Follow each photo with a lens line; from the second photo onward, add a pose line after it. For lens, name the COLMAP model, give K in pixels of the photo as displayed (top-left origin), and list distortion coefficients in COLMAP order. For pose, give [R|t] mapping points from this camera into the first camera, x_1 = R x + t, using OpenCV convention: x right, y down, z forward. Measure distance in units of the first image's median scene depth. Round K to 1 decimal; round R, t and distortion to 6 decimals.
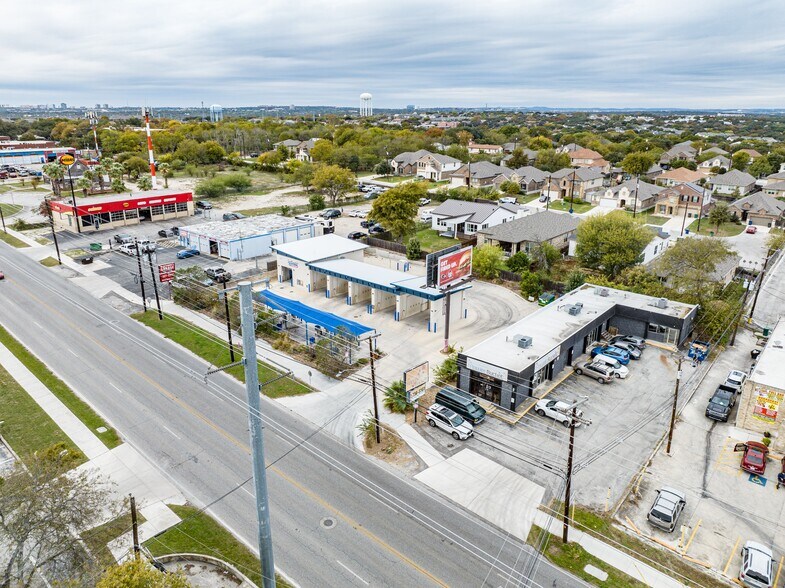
lens RADIAL K [[553.7, 0, 393.5], [0, 553.7, 282.1], [0, 0, 1]] dist [-0.041178, 0.006051]
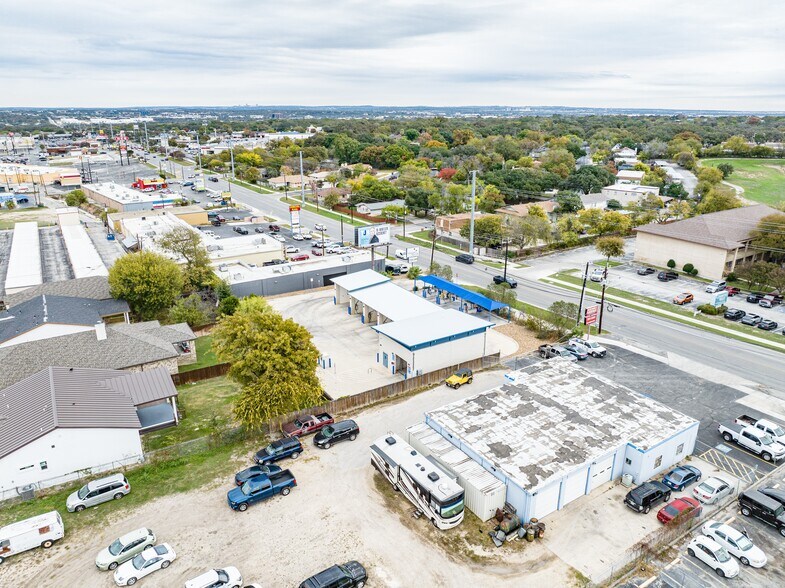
lens RADIAL K [[553.7, 0, 393.5], [0, 553.7, 282.1], [0, 0, 1]] dist [-0.041178, 0.006051]
pose [[-0.957213, -0.094028, 0.273683, -0.314877], [0.080224, 0.822449, 0.563153, -0.622845], [-0.278042, 0.561014, -0.779715, 1.739396]]
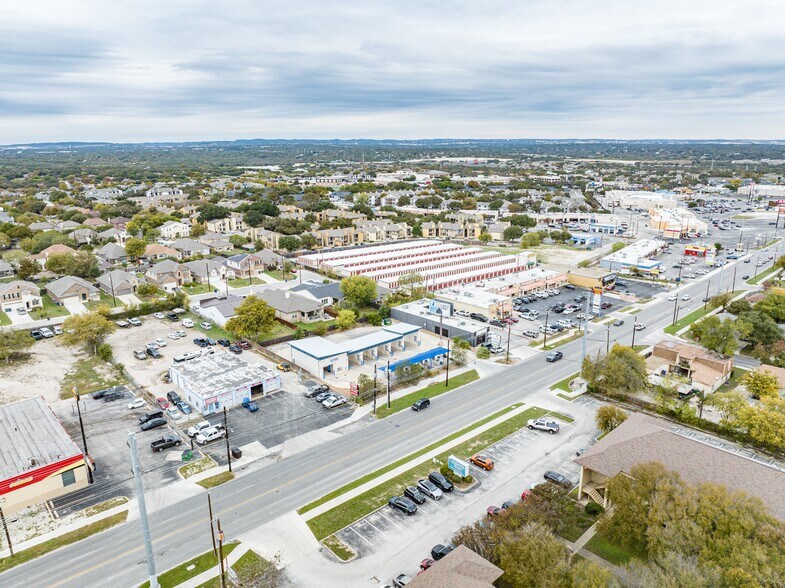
lens RADIAL K [[549.5, 0, 393.6], [0, 549.5, 292.2], [0, 0, 1]] dist [-0.036533, 0.005112]
pose [[0.111169, -0.268140, 0.956944, -1.569613], [0.304044, 0.925919, 0.224125, -0.496297], [-0.946150, 0.266037, 0.184459, 0.547577]]
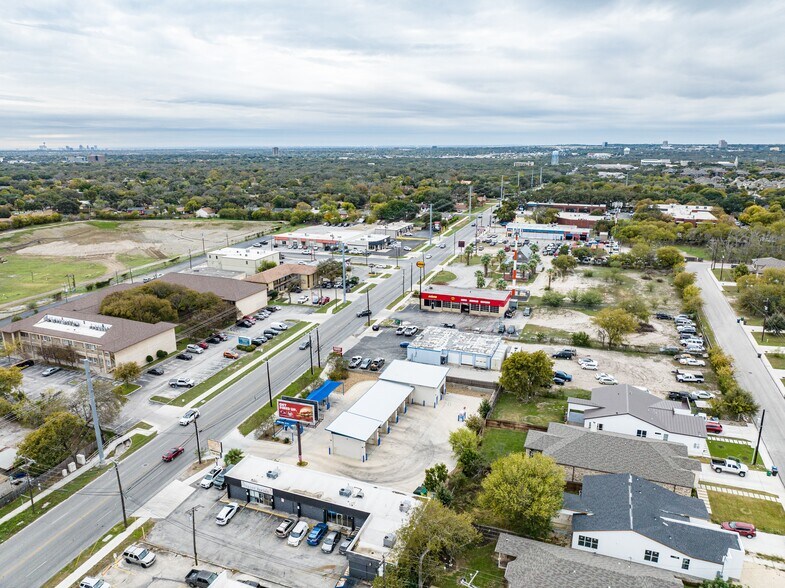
lens RADIAL K [[549.5, 0, 393.6], [0, 549.5, 292.2], [0, 0, 1]] dist [-0.036533, 0.005112]
pose [[0.329101, 0.242024, -0.912752, 1.105470], [-0.277030, 0.948811, 0.151700, -0.475011], [0.902744, 0.202935, 0.379303, 0.438978]]
